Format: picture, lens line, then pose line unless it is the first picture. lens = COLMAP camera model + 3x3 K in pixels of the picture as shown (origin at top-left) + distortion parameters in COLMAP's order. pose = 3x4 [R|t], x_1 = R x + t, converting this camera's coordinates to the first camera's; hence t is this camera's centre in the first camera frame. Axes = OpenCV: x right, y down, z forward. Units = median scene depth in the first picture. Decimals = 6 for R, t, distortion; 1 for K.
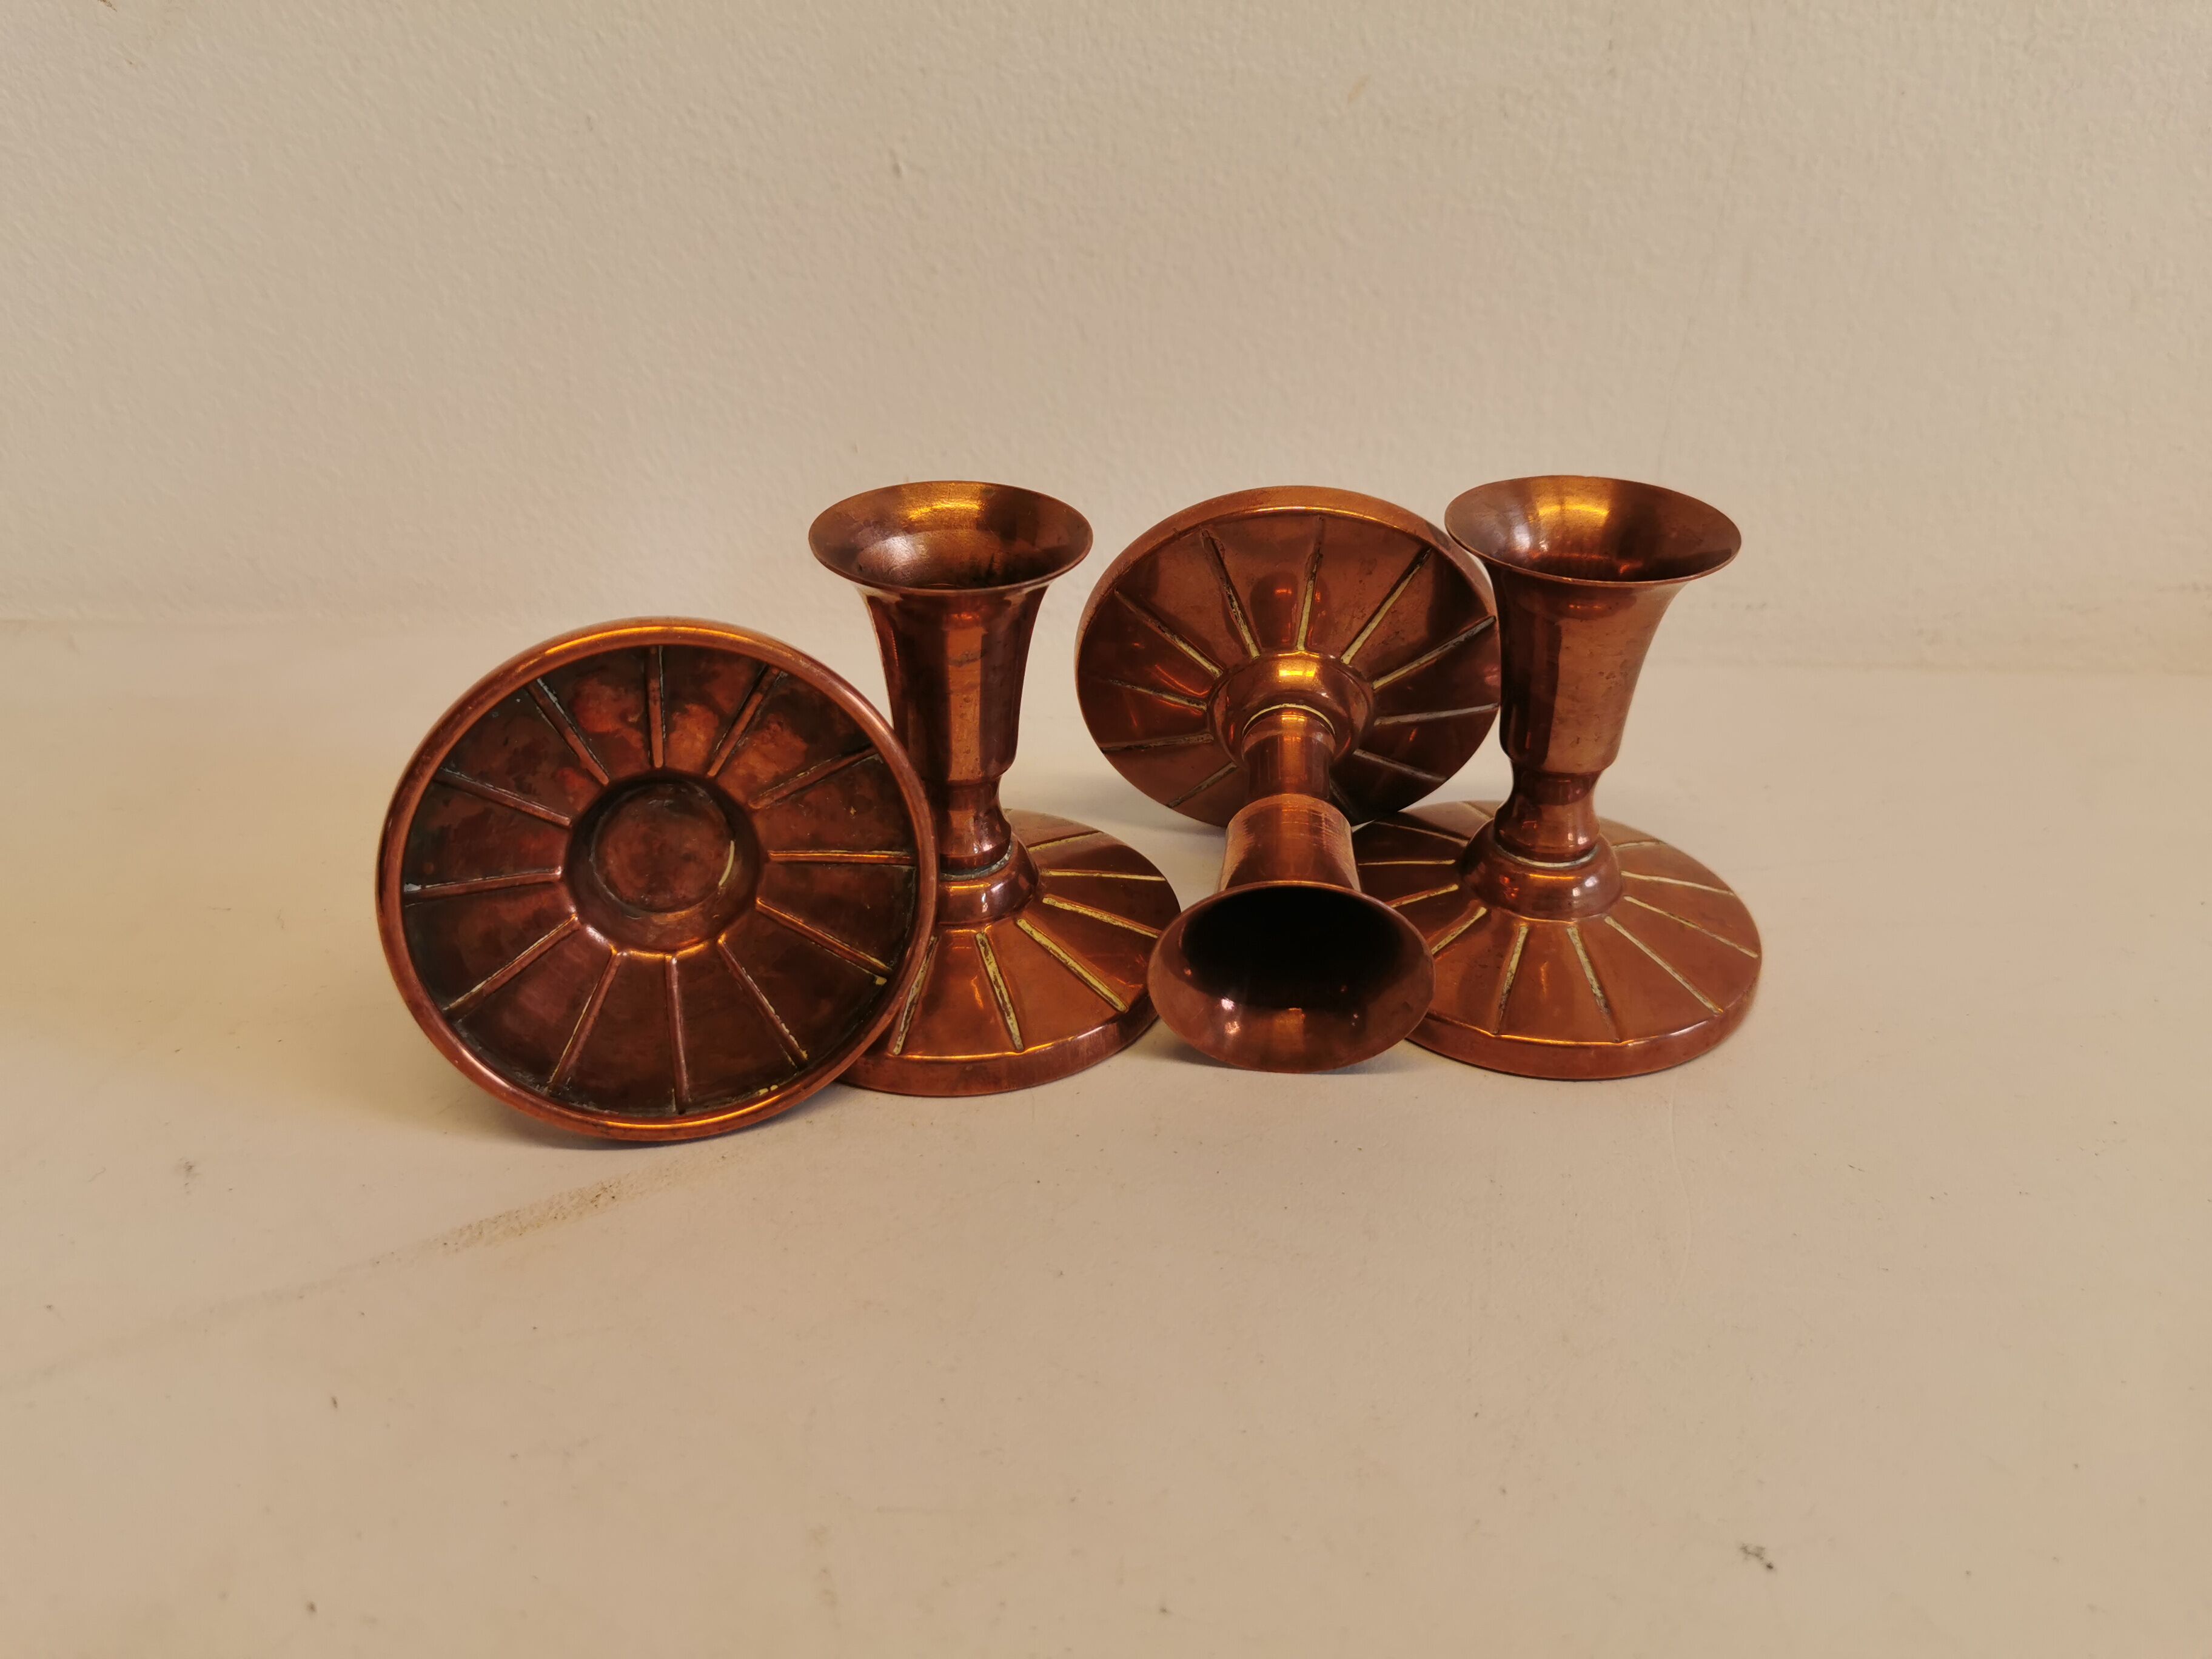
lens RADIAL K [[1728.7, 0, 1106.6], [0, 1728.7, 821.4], [0, 0, 1]] dist [0.035663, -0.085954]
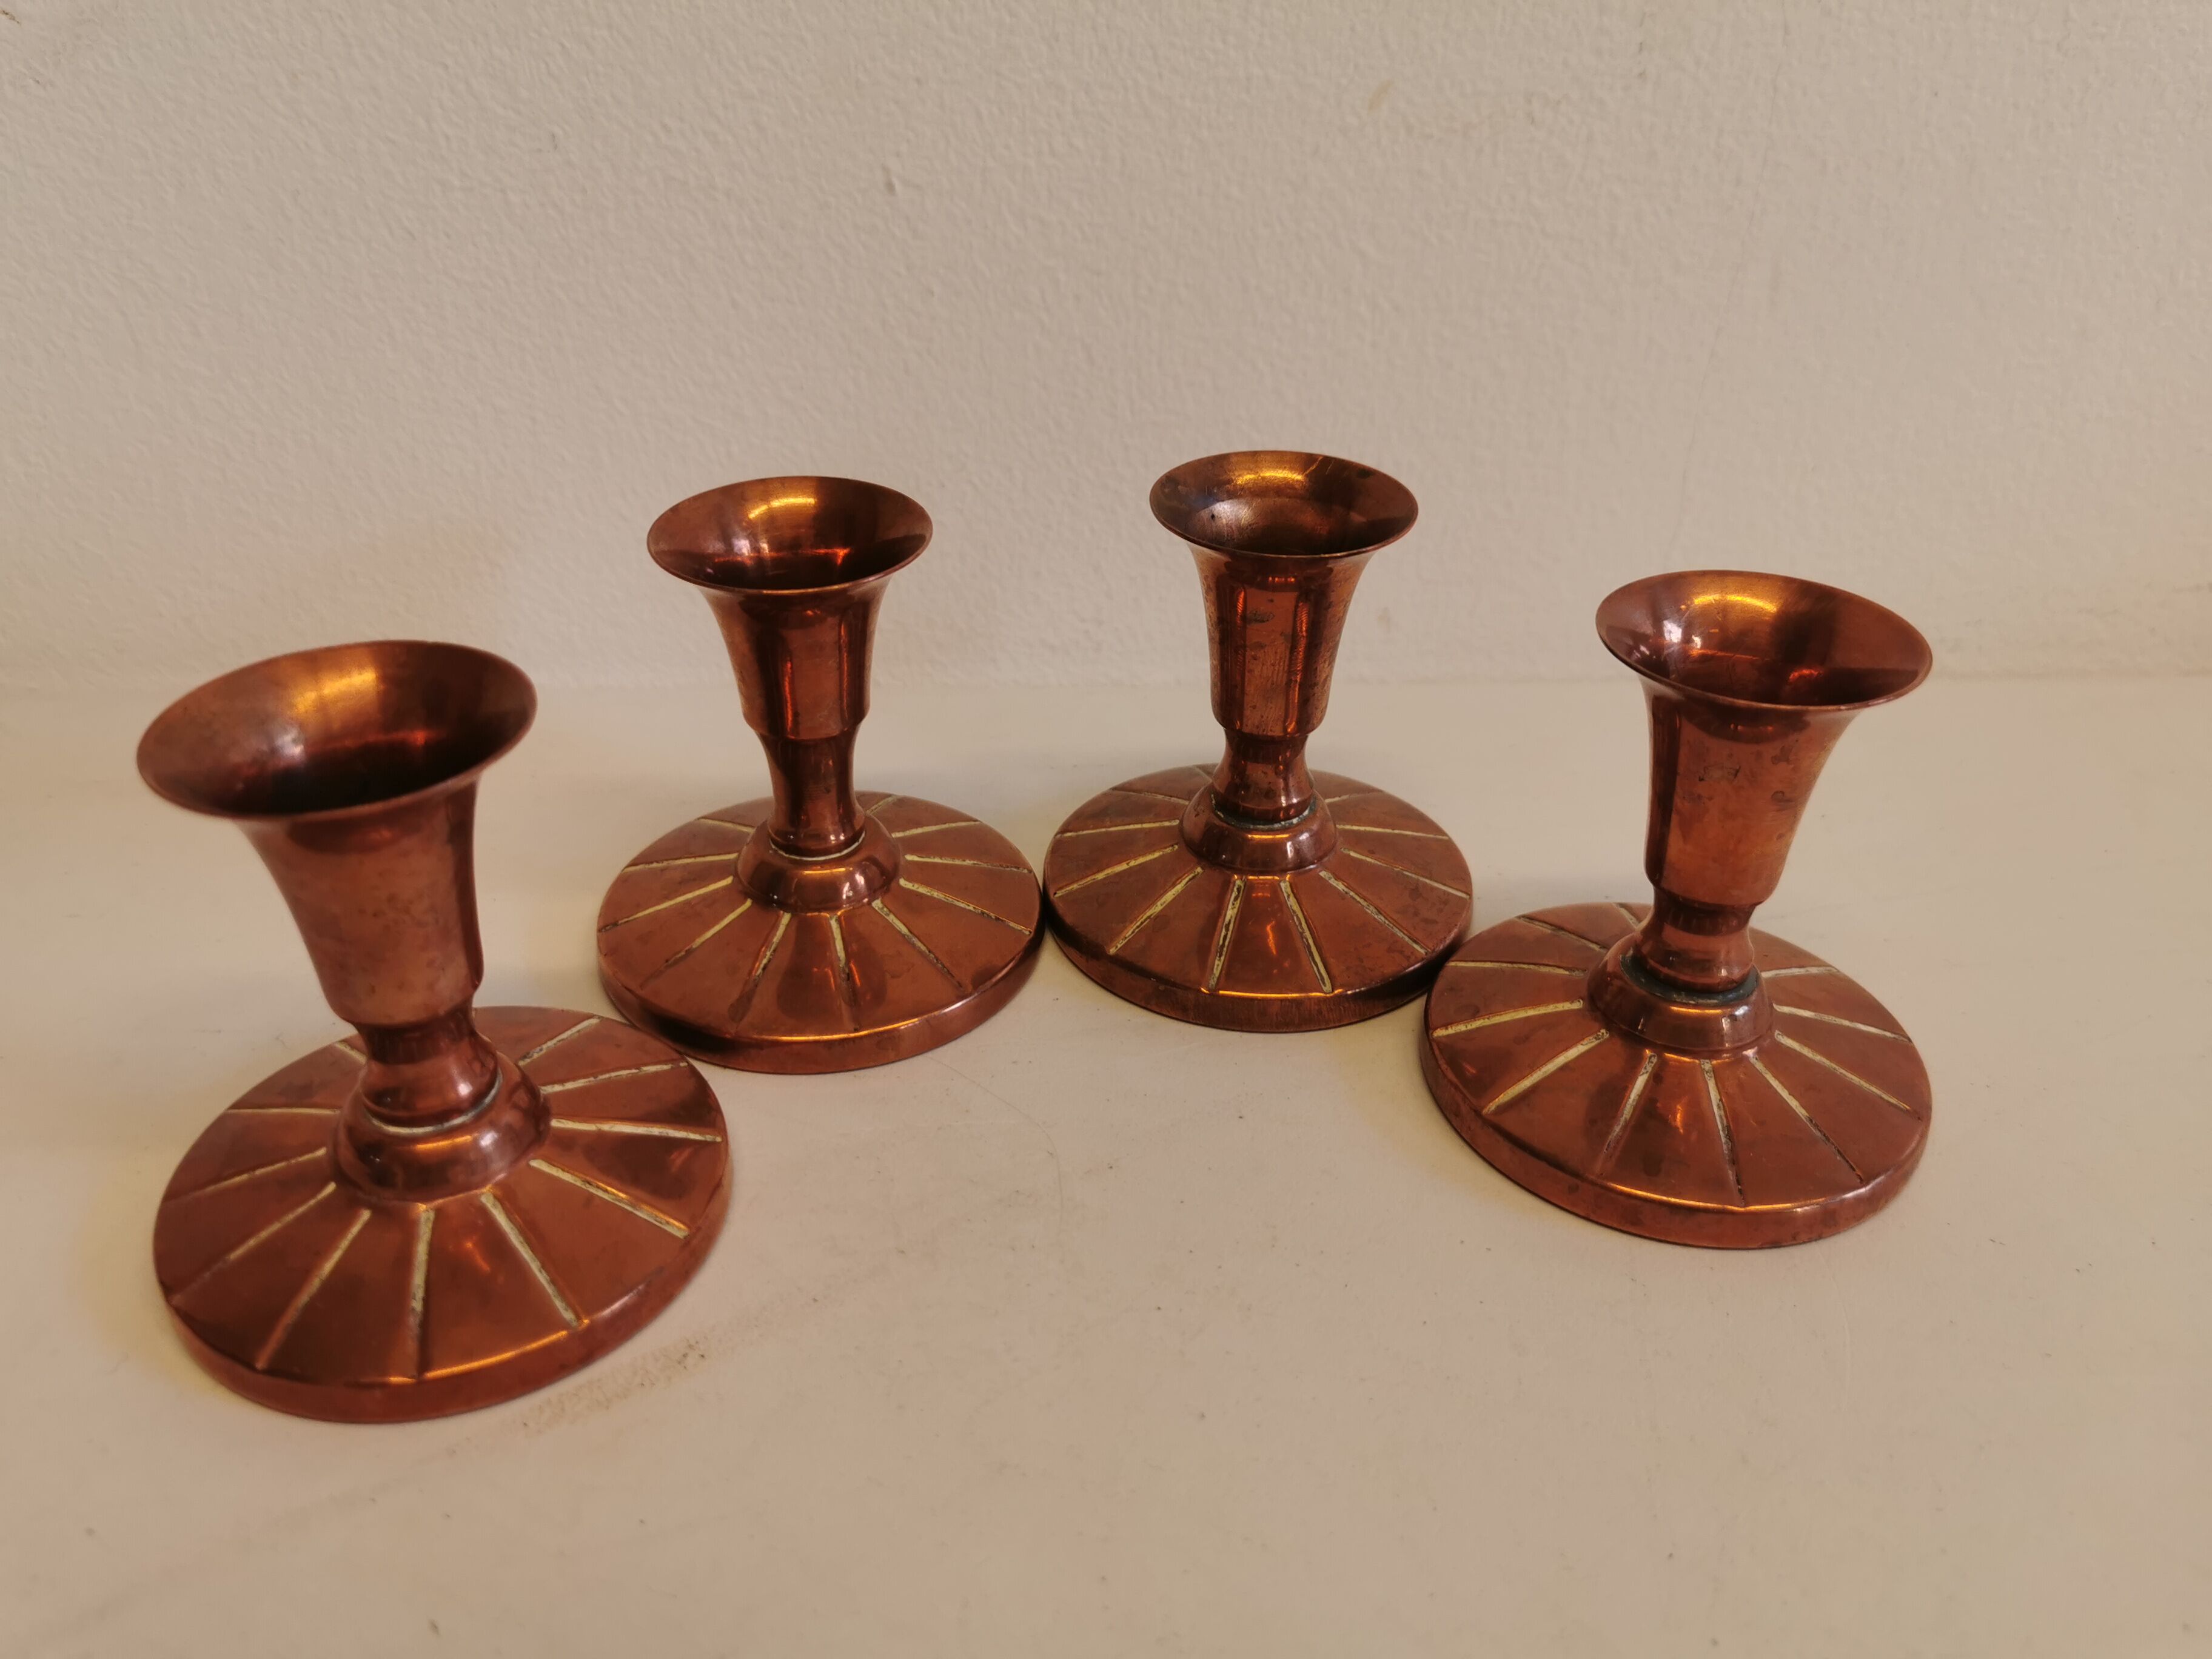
lens RADIAL K [[1724.3, 0, 1106.0], [0, 1724.3, 829.5], [0, 0, 1]] dist [0.029607, -0.074852]
pose [[0.997119, -0.039146, 0.064970, -0.083362], [0.037434, 0.998924, 0.027363, -0.053604], [-0.065972, -0.024852, 0.997512, 0.057362]]
